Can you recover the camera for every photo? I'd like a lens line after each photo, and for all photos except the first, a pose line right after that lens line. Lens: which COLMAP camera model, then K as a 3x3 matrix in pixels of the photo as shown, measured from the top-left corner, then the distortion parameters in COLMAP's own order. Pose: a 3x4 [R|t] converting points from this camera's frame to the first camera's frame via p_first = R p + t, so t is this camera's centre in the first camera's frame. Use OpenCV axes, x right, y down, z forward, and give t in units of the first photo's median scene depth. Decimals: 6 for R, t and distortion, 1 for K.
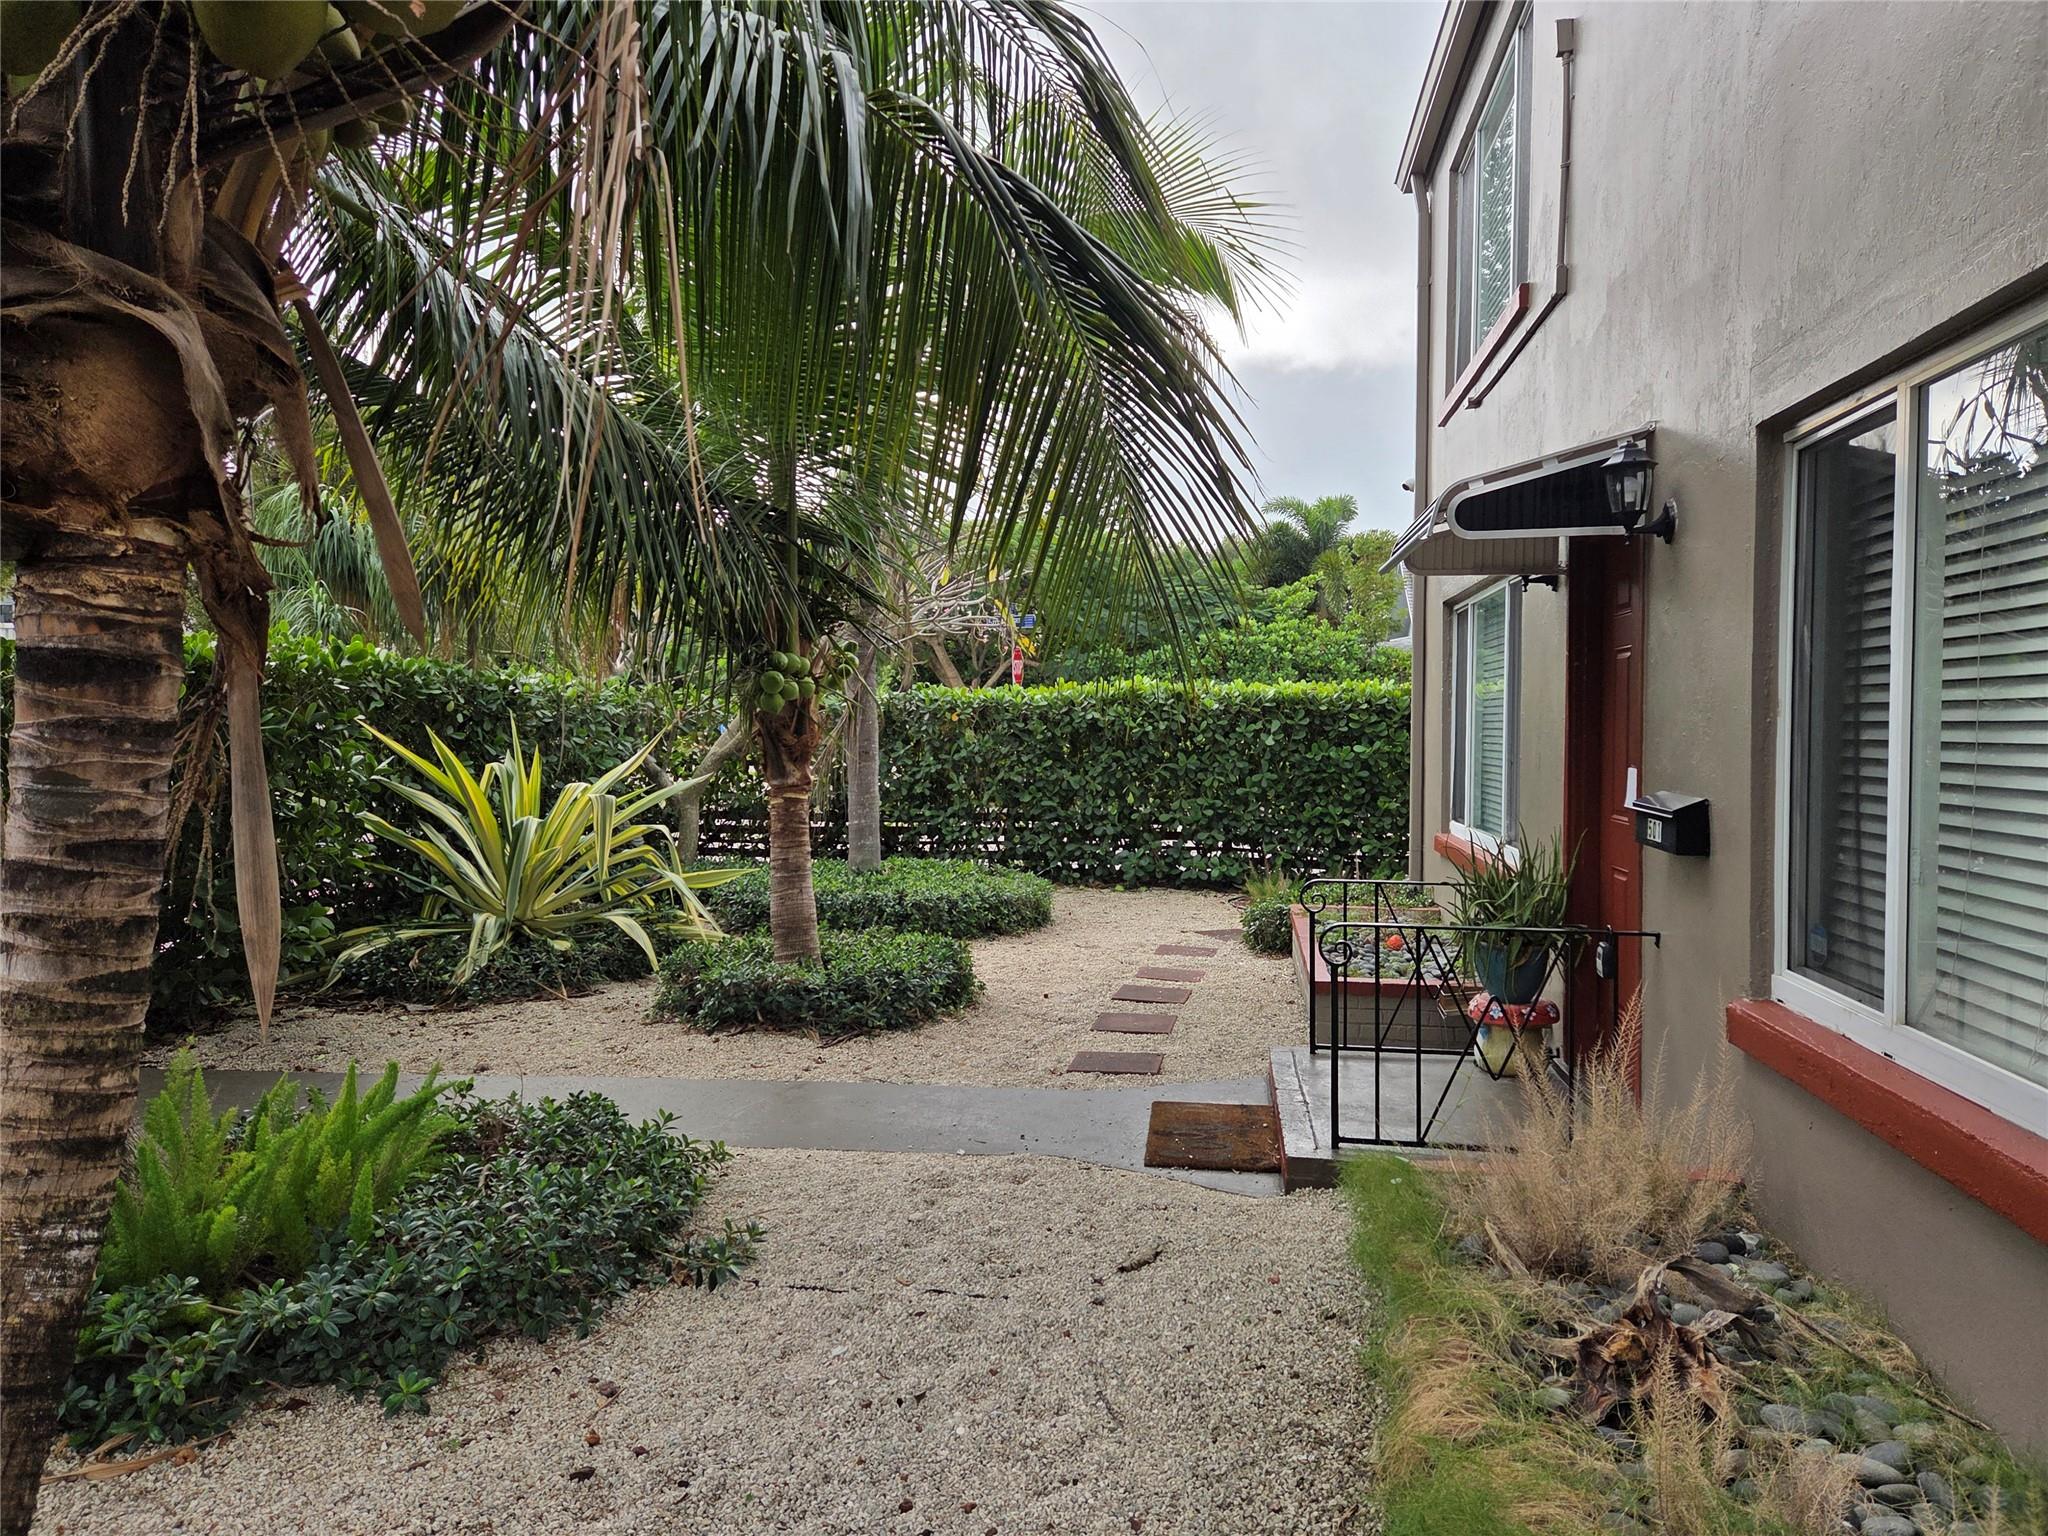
lens RADIAL K [[1350.4, 0, 1034.9], [0, 1350.4, 756.1], [0, 0, 1]] dist [0.086002, -0.070915]
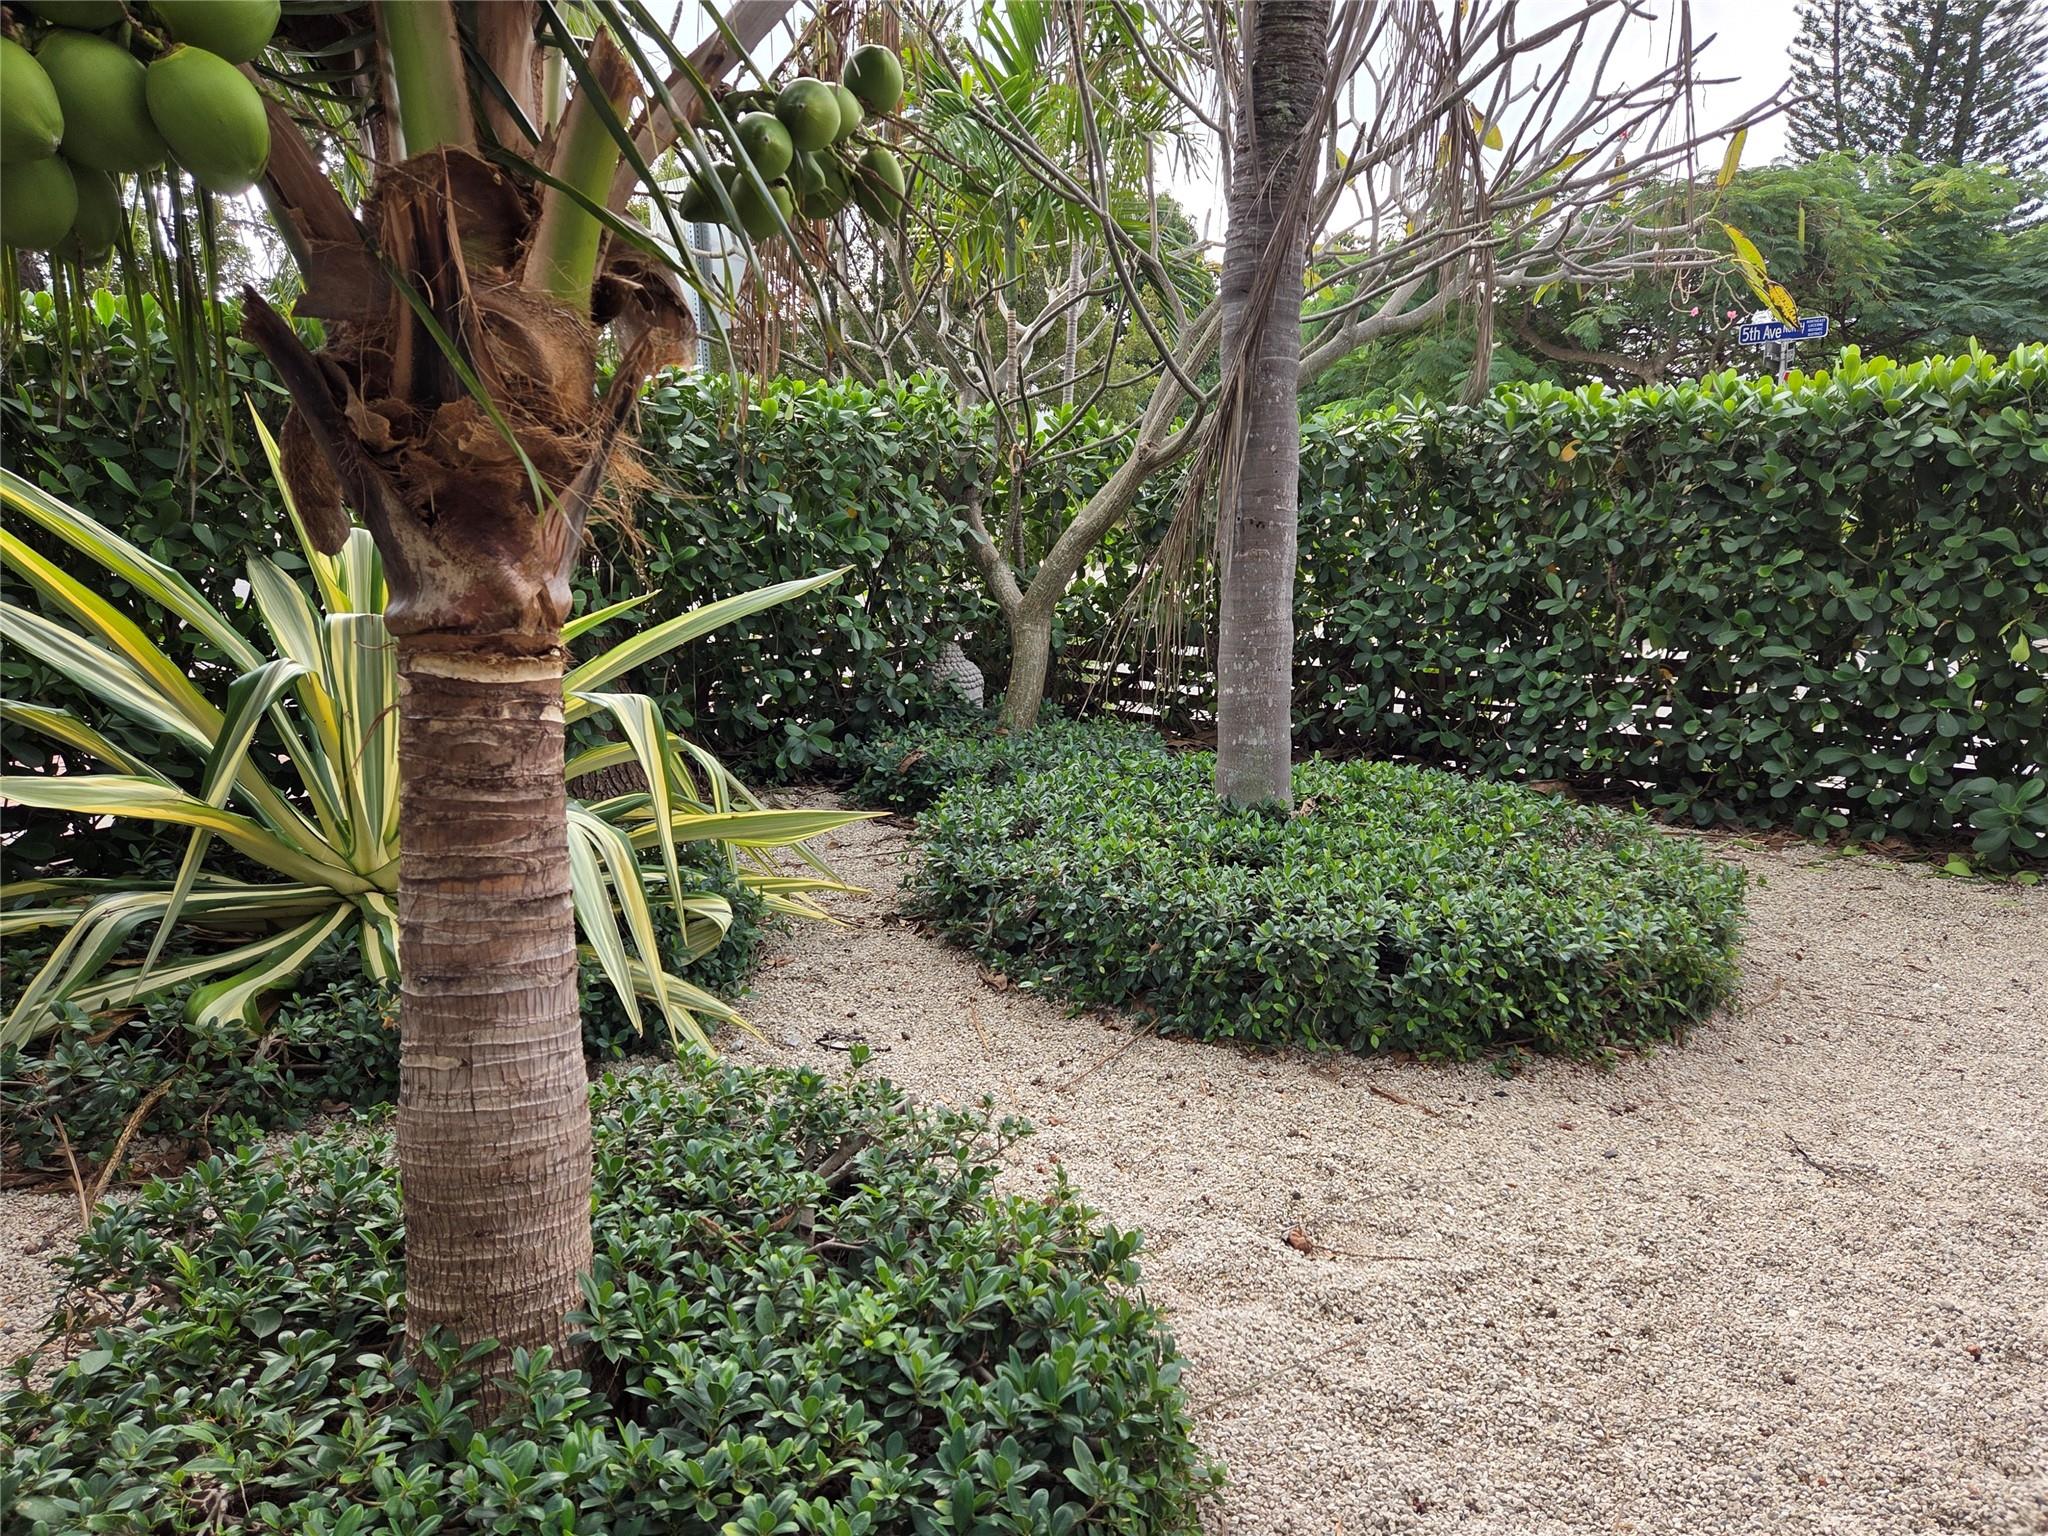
lens RADIAL K [[1350.4, 0, 1034.9], [0, 1350.4, 756.1], [0, 0, 1]] dist [0.086002, -0.070915]
pose [[0.869825, 0.092614, -0.484589, 0.018544], [-0.017054, 0.987280, 0.158076, 0.002510], [0.493065, -0.129234, 0.860340, 0.497629]]
